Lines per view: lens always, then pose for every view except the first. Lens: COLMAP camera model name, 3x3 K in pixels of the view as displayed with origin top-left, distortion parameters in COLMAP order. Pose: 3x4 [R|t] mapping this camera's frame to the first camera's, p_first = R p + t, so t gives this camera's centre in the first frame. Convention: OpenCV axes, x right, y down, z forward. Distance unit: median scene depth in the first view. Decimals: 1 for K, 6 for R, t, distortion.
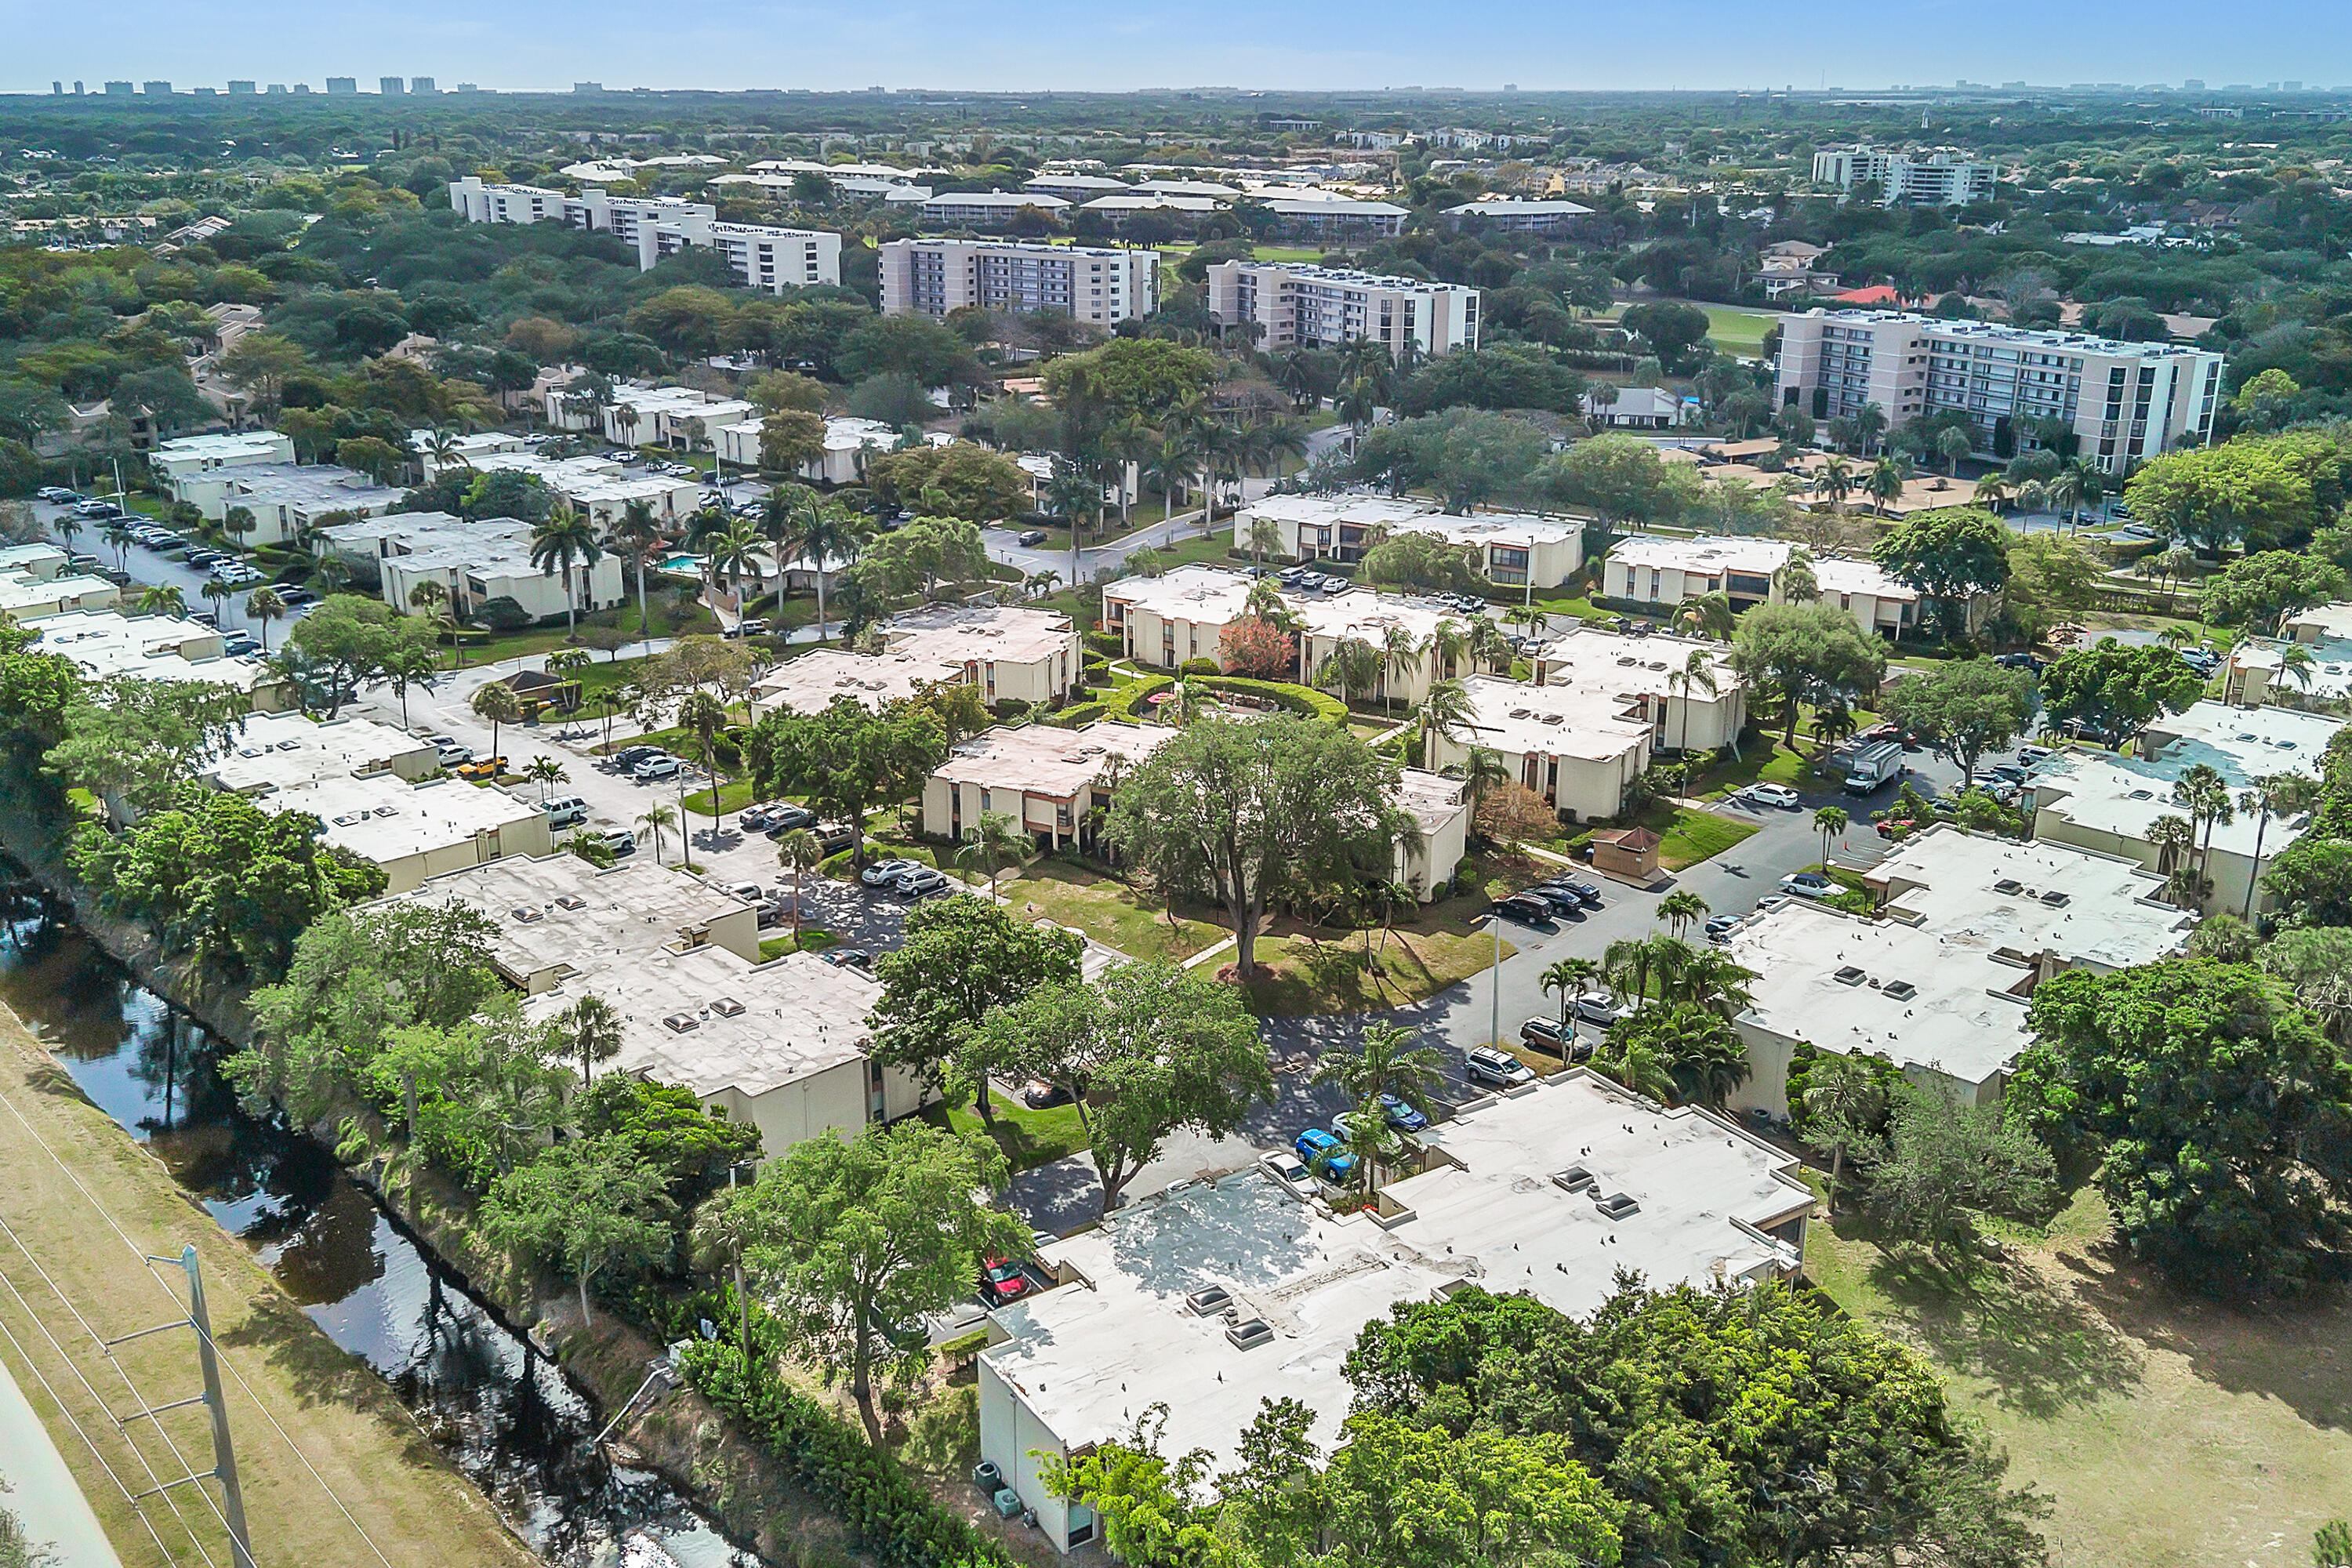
lens RADIAL K [[2103.6, 0, 1176.0], [0, 2103.6, 784.0], [0, 0, 1]] dist [0.000906, 0.017241]
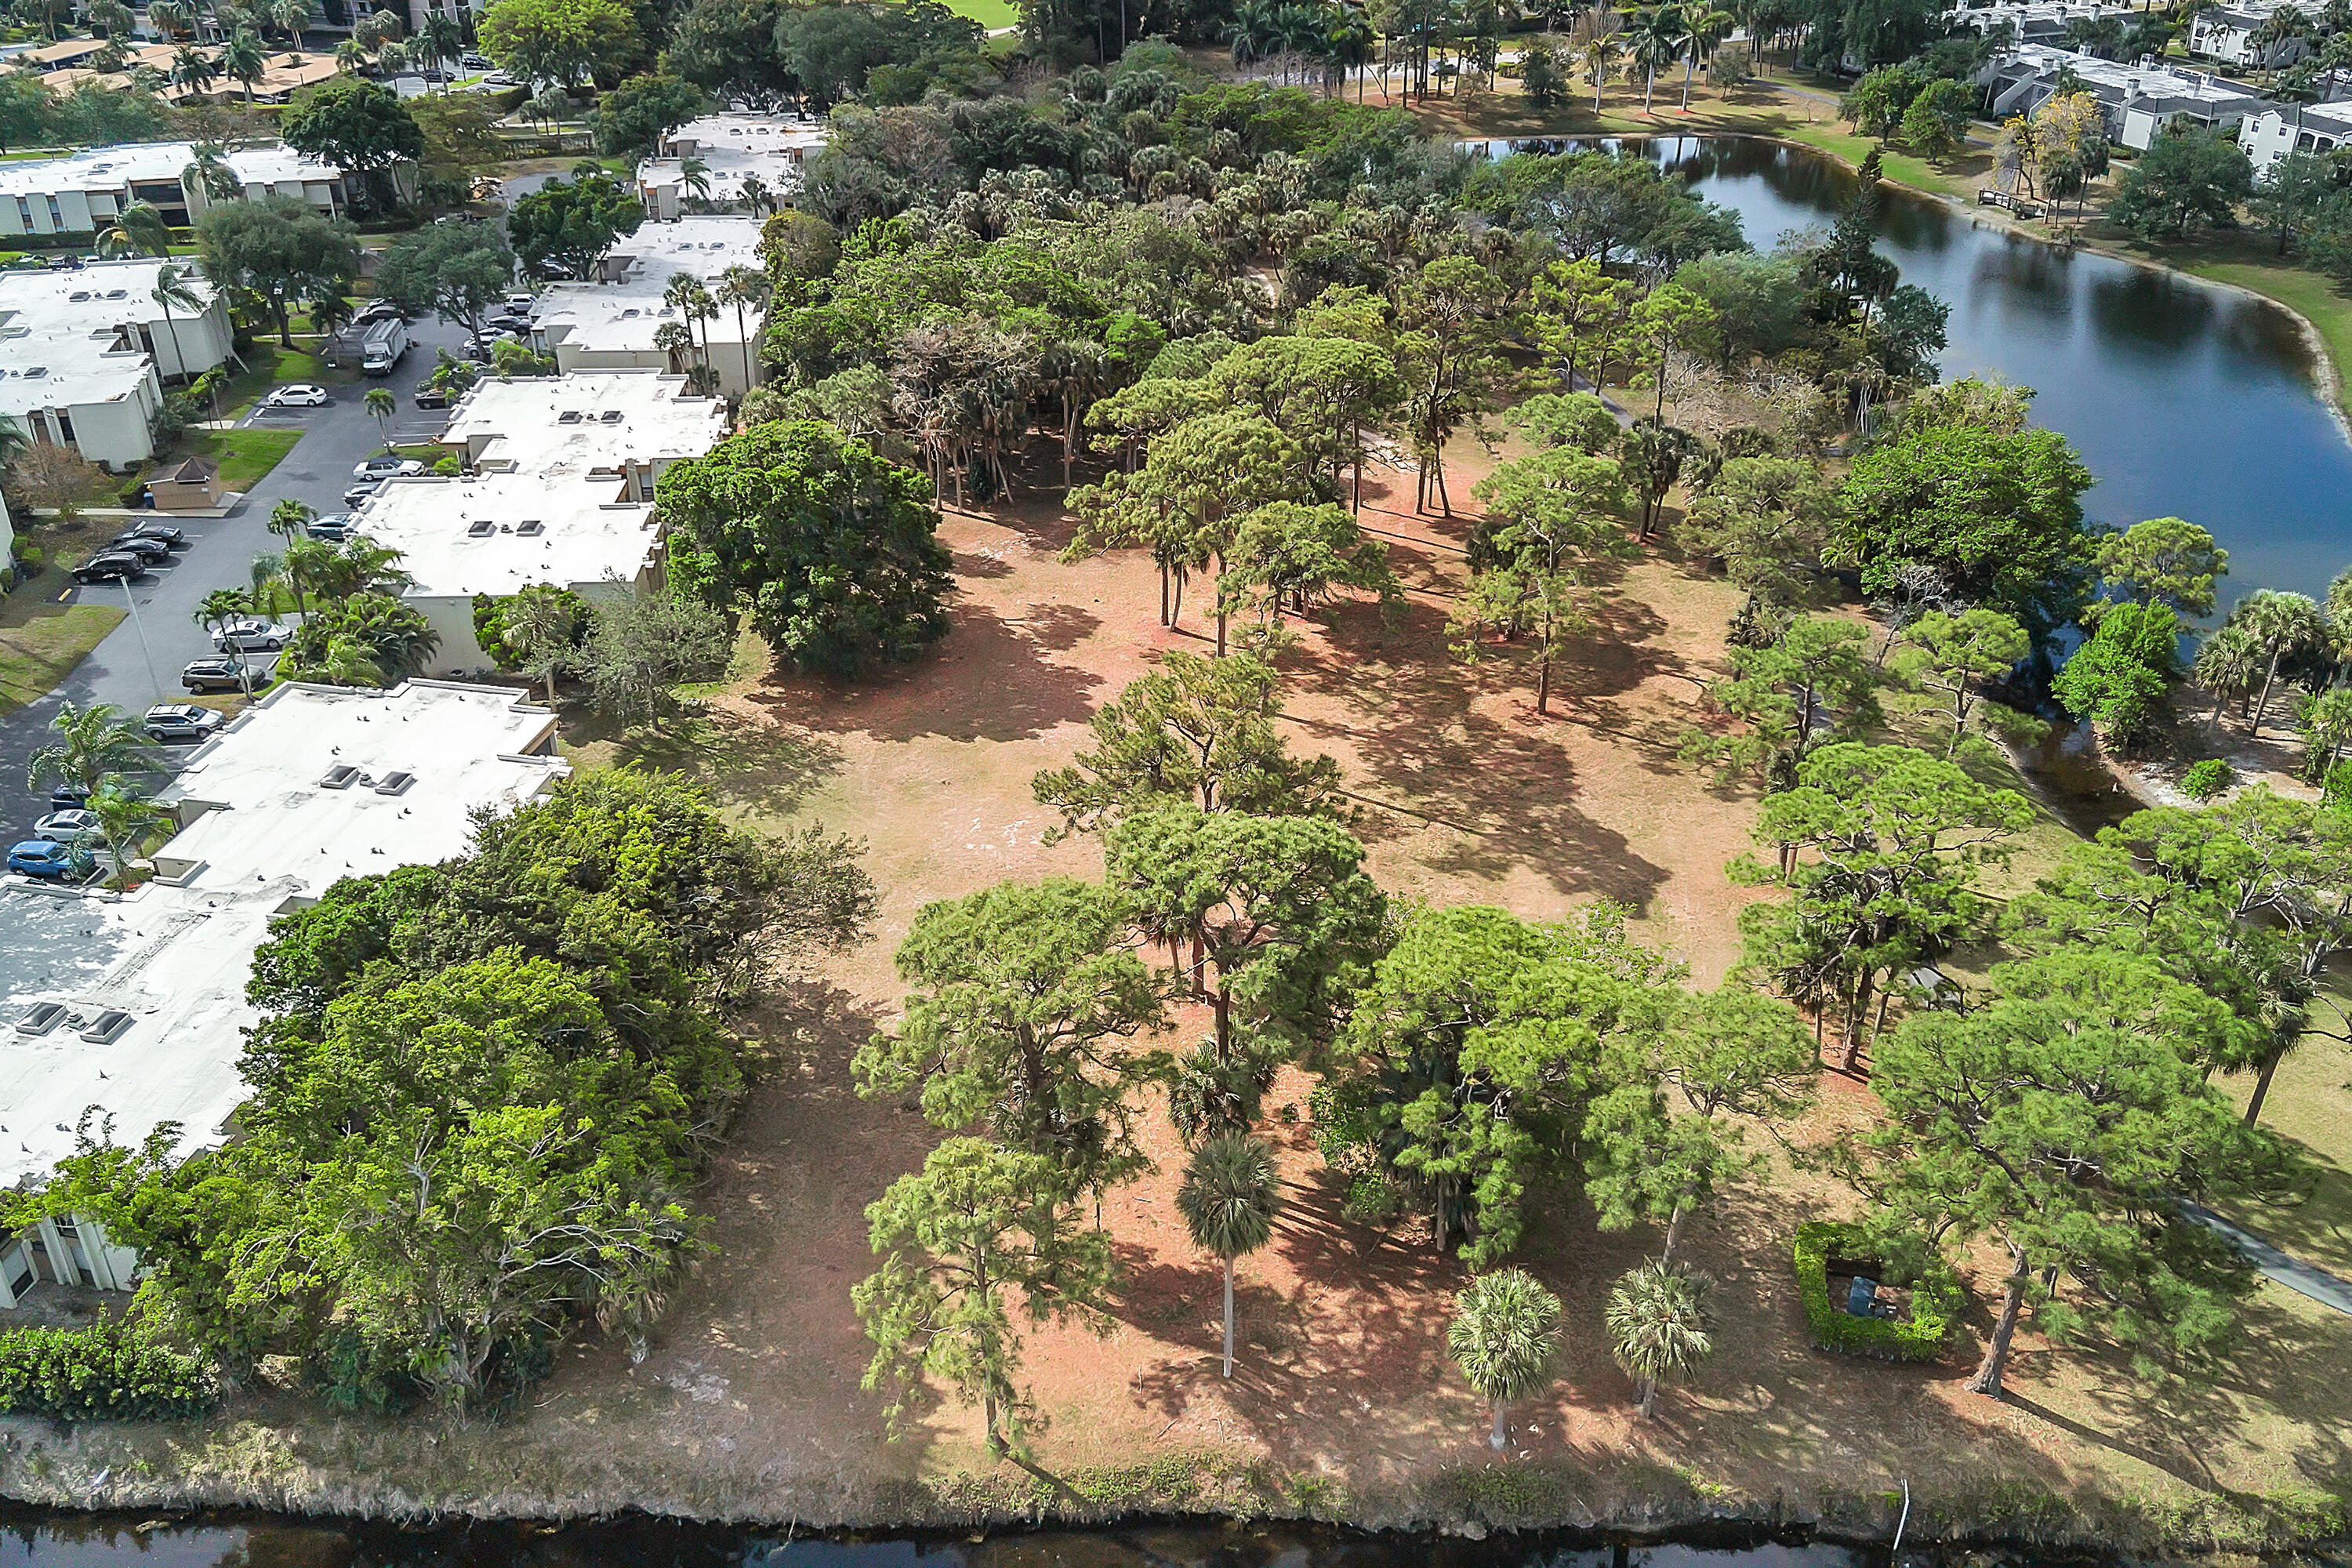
lens RADIAL K [[2035.1, 0, 1176.0], [0, 2035.1, 784.0], [0, 0, 1]] dist [0.105778, -0.092048]
pose [[0.703688, -0.363183, 0.610673, -0.093149], [0.241860, 0.930599, 0.274753, 0.006809], [-0.668078, -0.045643, 0.742690, -0.021861]]
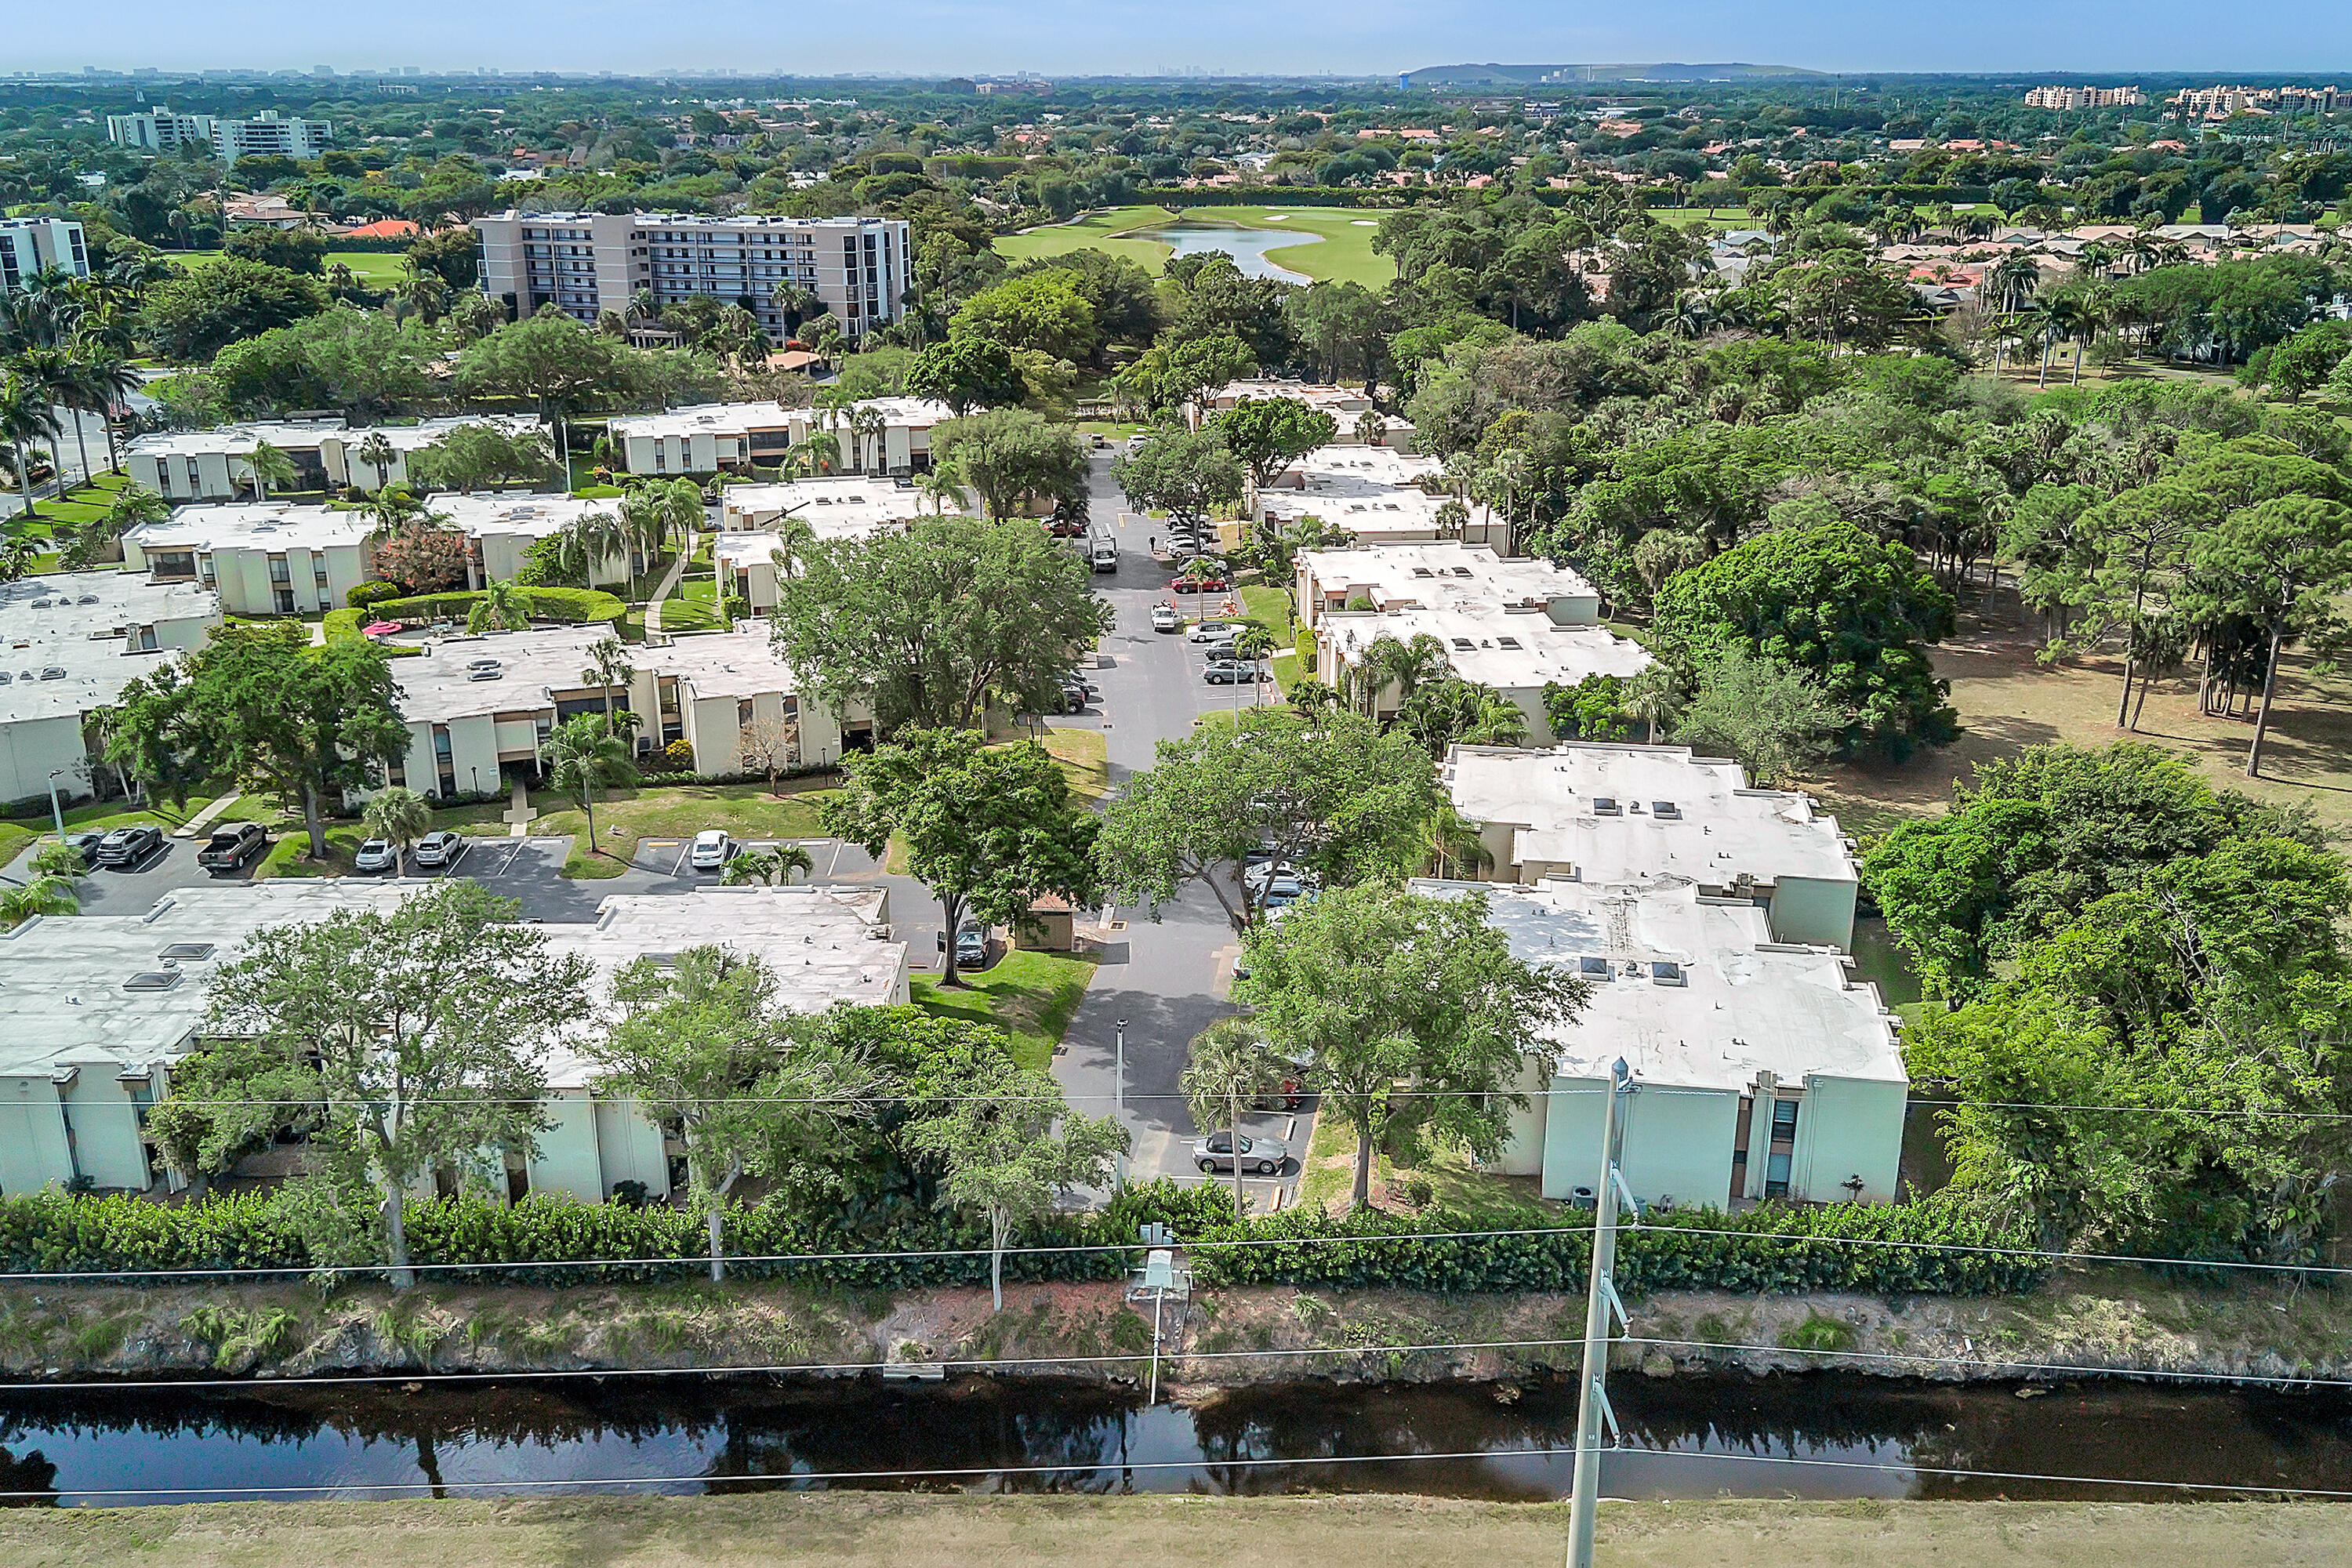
lens RADIAL K [[2103.6, 0, 1176.0], [0, 2103.6, 784.0], [0, 0, 1]] dist [0.000906, 0.017241]
pose [[0.664185, -0.240573, 0.707802, -0.413210], [0.243284, 0.964824, 0.099639, 0.010879], [-0.706874, 0.106018, 0.699349, 0.232379]]
